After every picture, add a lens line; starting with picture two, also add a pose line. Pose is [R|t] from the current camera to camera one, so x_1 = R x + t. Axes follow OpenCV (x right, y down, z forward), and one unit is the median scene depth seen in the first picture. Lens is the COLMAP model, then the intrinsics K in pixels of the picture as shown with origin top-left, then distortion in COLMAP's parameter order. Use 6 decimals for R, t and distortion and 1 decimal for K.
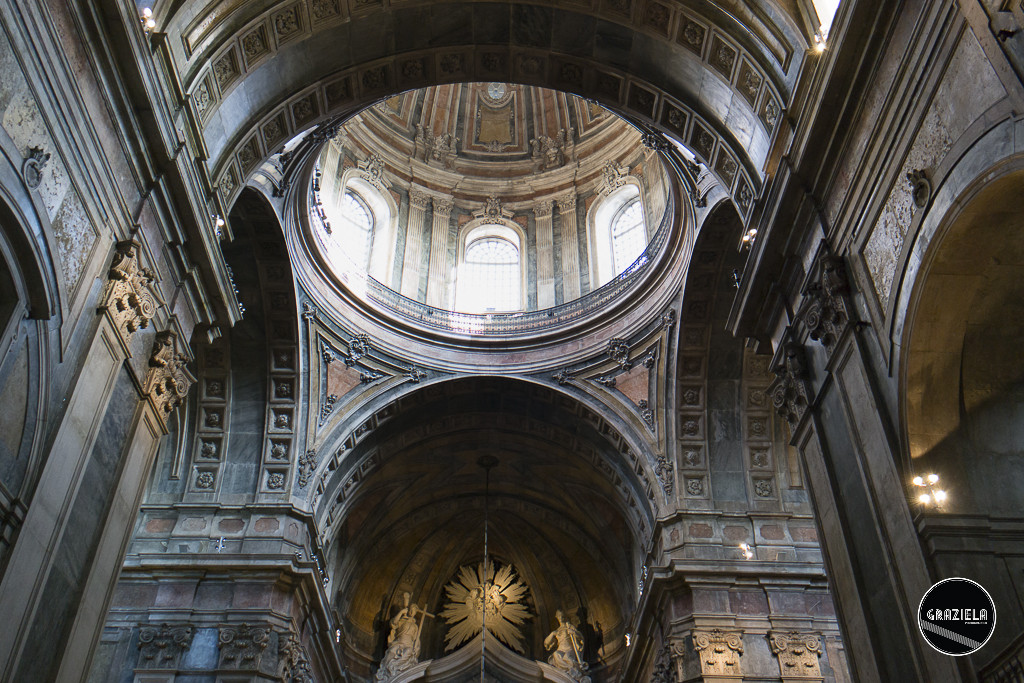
lens RADIAL K [[908.2, 0, 519.5], [0, 908.2, 338.4], [0, 0, 1]] dist [0.094626, -0.005556]
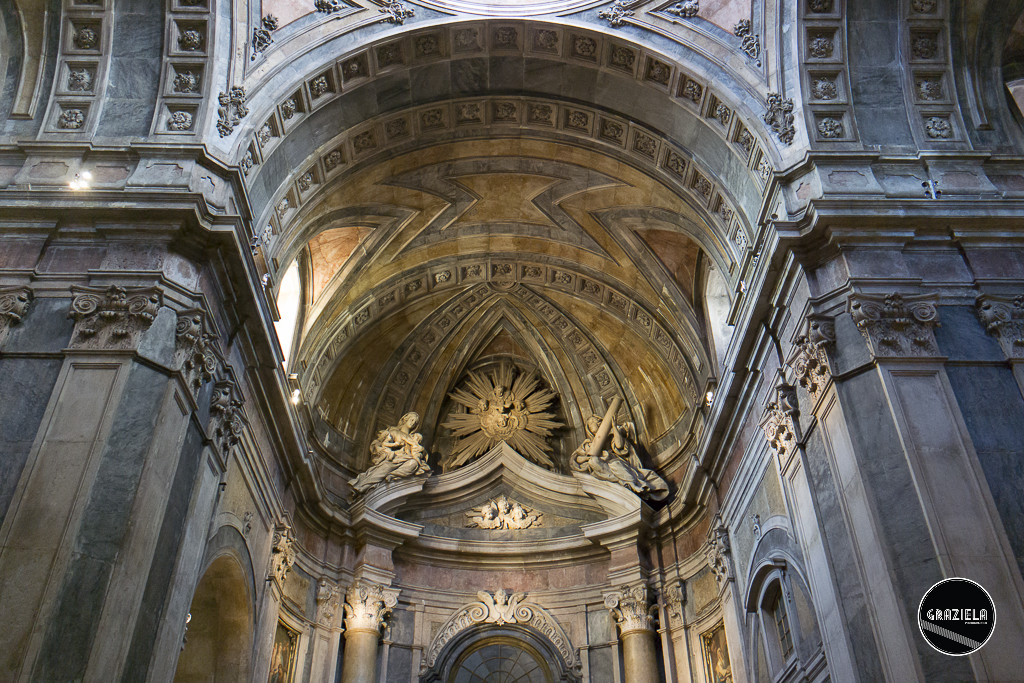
lens RADIAL K [[894.7, 0, 512.0], [0, 894.7, 341.5], [0, 0, 1]] dist [0.056009, -0.006881]
pose [[0.999824, -0.010377, -0.015599, -0.023231], [0.010881, 0.999410, 0.032569, 0.282782], [0.015252, -0.032733, 0.999348, 0.349445]]
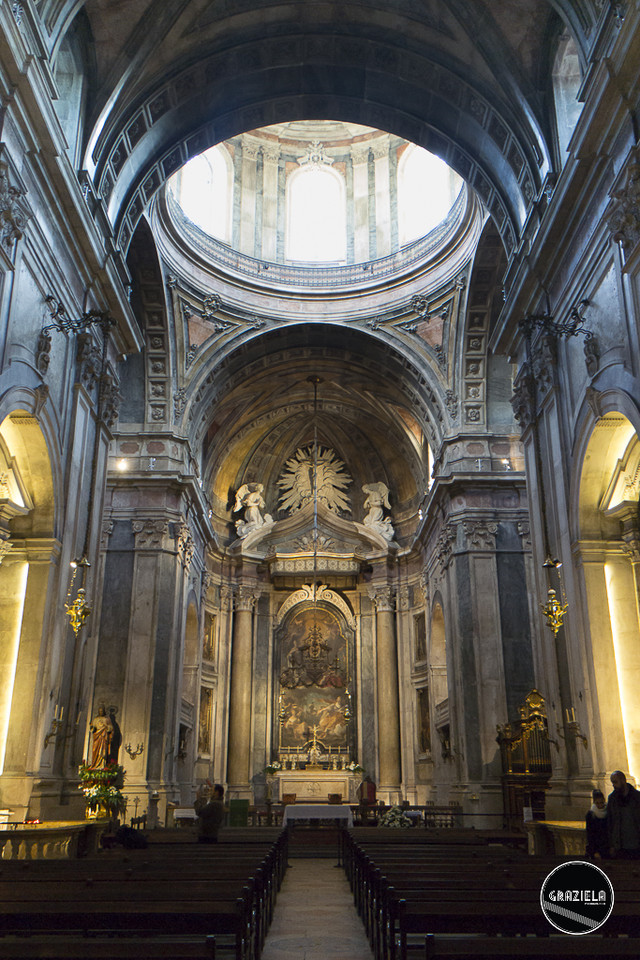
lens RADIAL K [[851.4, 0, 320.0], [0, 851.4, 480.0], [0, 0, 1]] dist [0.094626, -0.005556]
pose [[0.999691, -0.006447, -0.024020, -0.000720], [0.014203, 0.940808, 0.338642, -0.166350], [0.020415, -0.338878, 0.940609, -0.193400]]
